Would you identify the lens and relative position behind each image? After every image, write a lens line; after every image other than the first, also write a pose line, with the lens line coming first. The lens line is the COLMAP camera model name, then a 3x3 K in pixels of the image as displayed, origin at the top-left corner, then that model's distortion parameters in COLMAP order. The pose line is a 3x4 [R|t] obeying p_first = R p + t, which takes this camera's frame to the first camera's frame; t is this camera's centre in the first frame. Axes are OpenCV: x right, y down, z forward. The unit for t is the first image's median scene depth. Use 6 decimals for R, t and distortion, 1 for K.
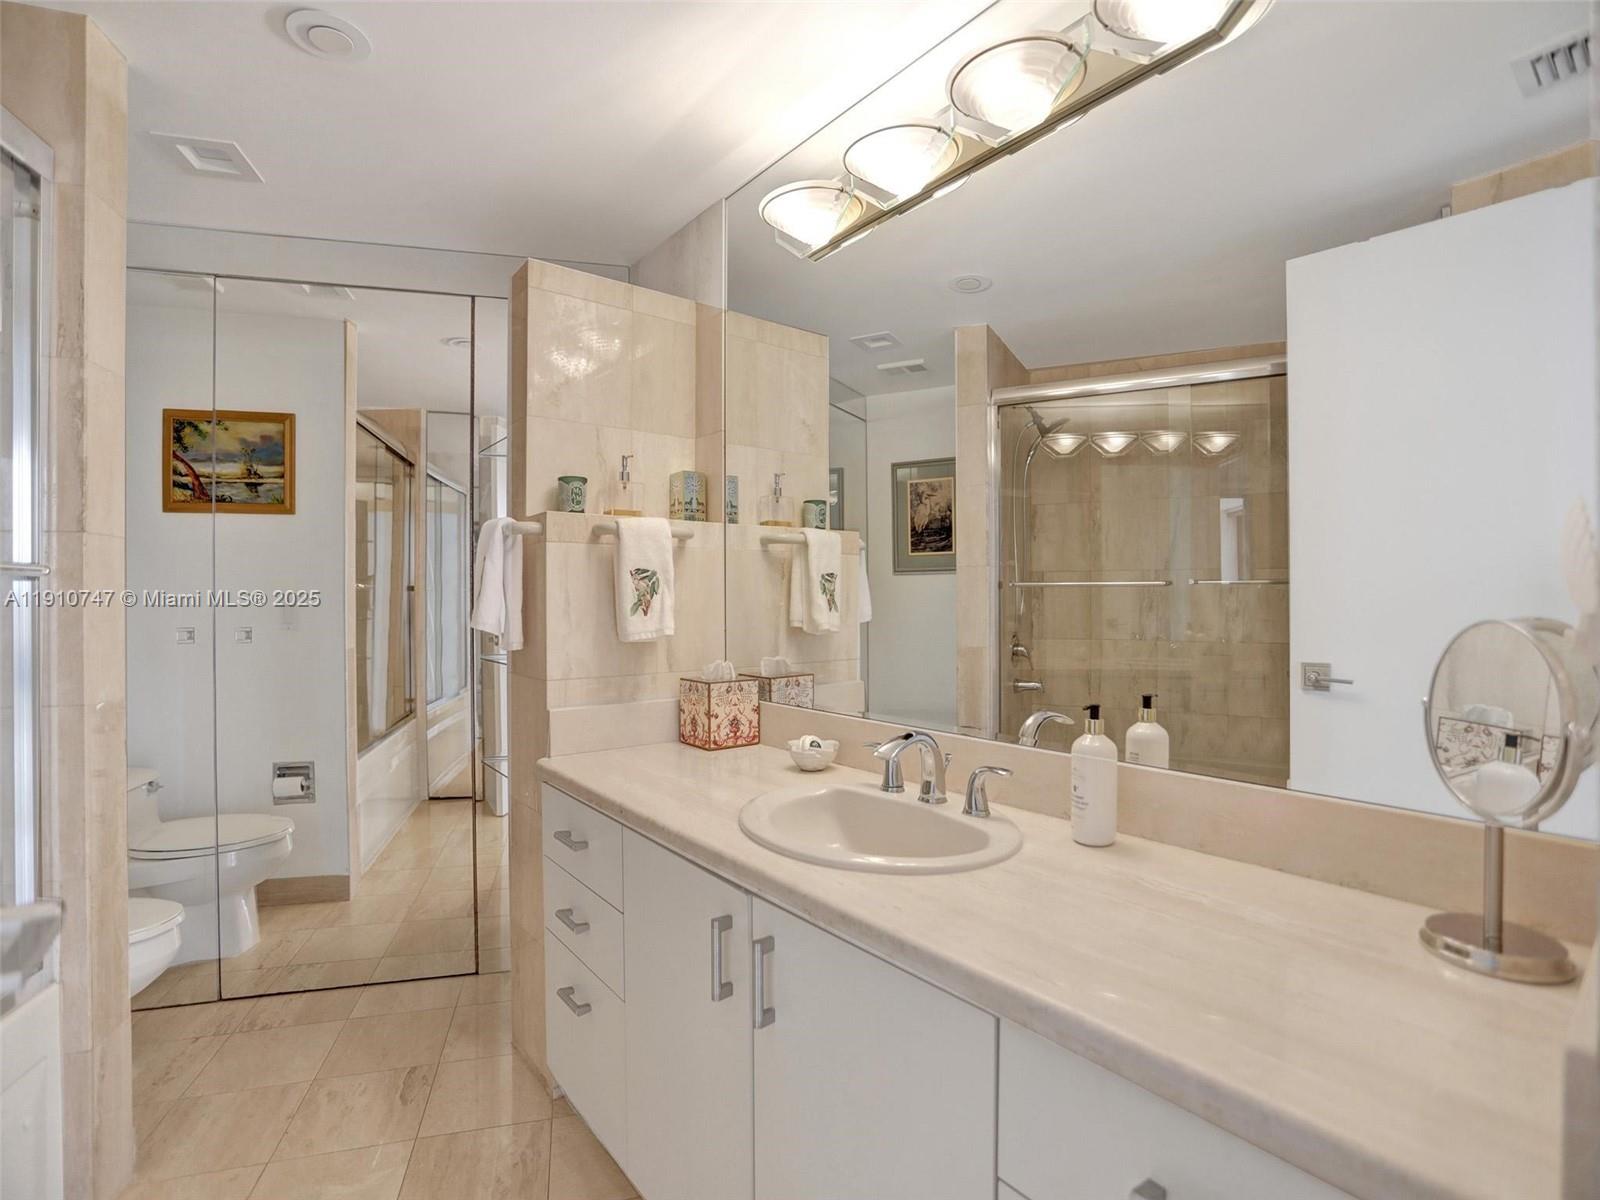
lens RADIAL K [[802.0, 0, 796.2], [0, 802.0, 571.4], [0, 0, 1]] dist [-0.013628, 0.001192]
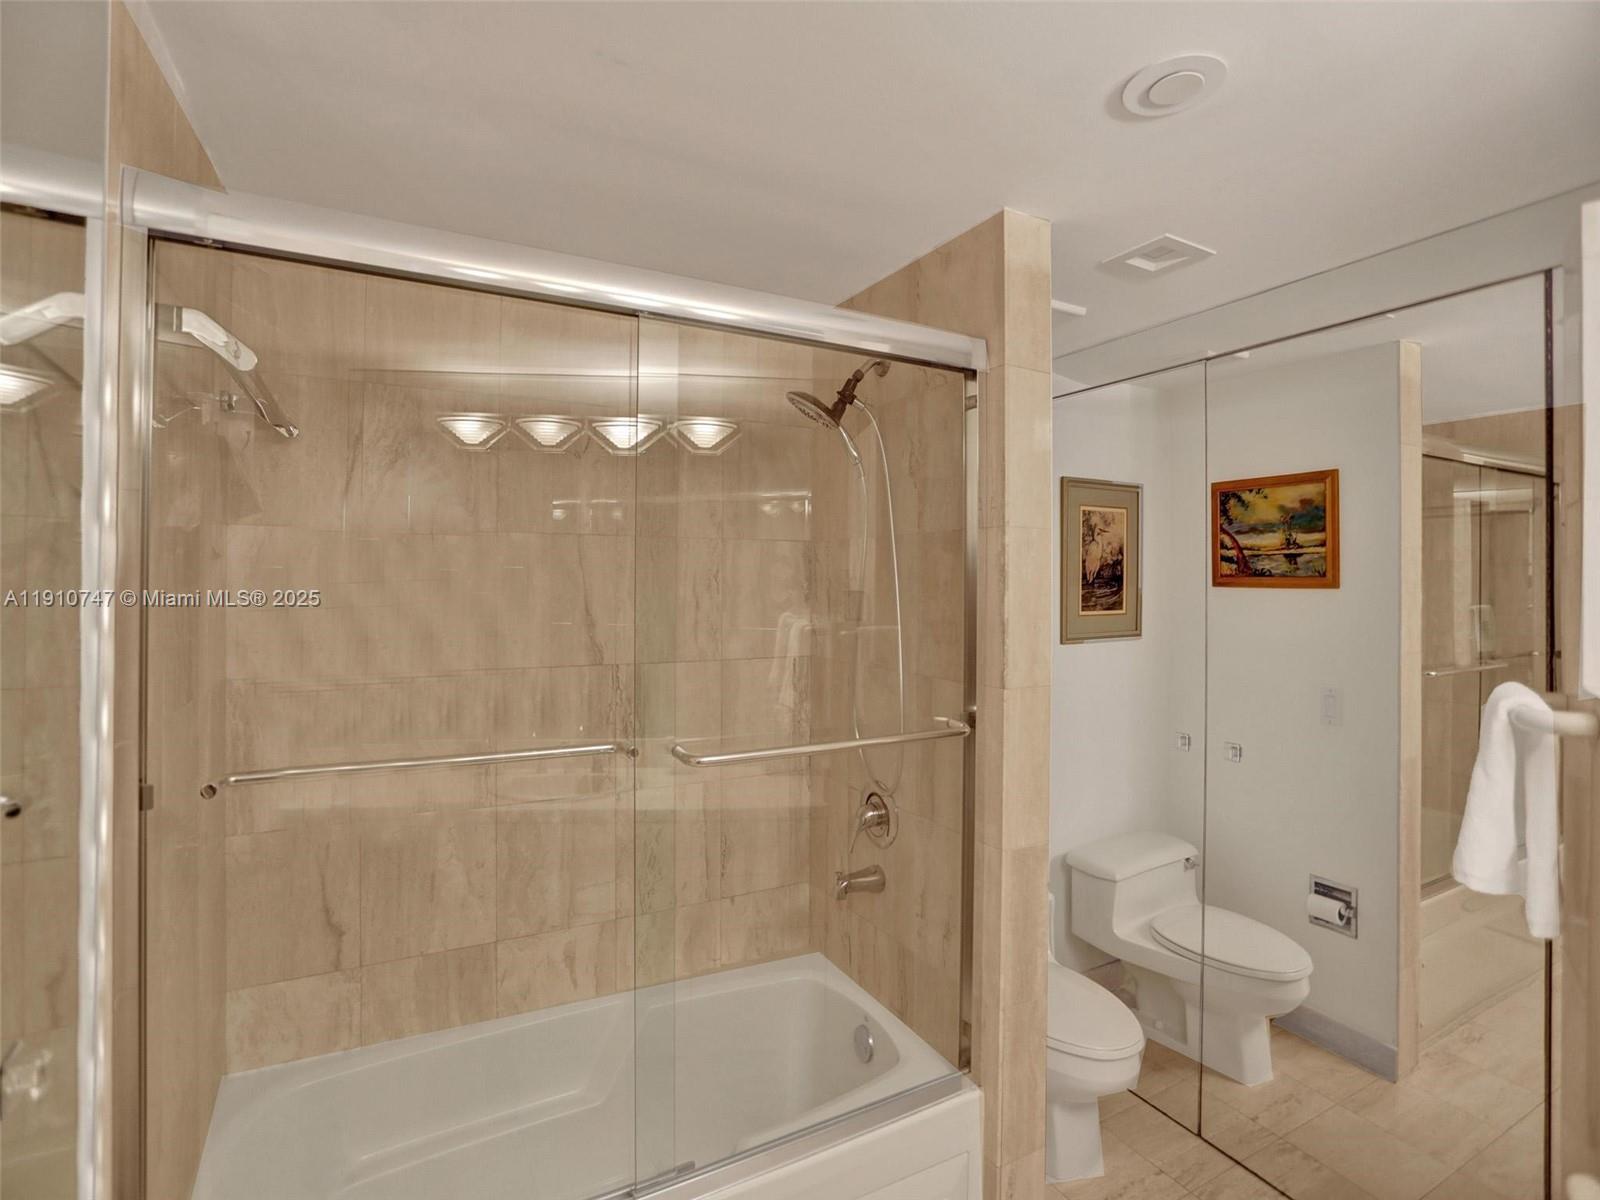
lens RADIAL K [[802.0, 0, 796.2], [0, 802.0, 571.4], [0, 0, 1]] dist [-0.013628, 0.001192]
pose [[0.257969, 0.000322, -0.966153, 0.046952], [0.028857, 0.999551, 0.008038, -0.115717], [0.965722, -0.029954, 0.257844, 0.226105]]
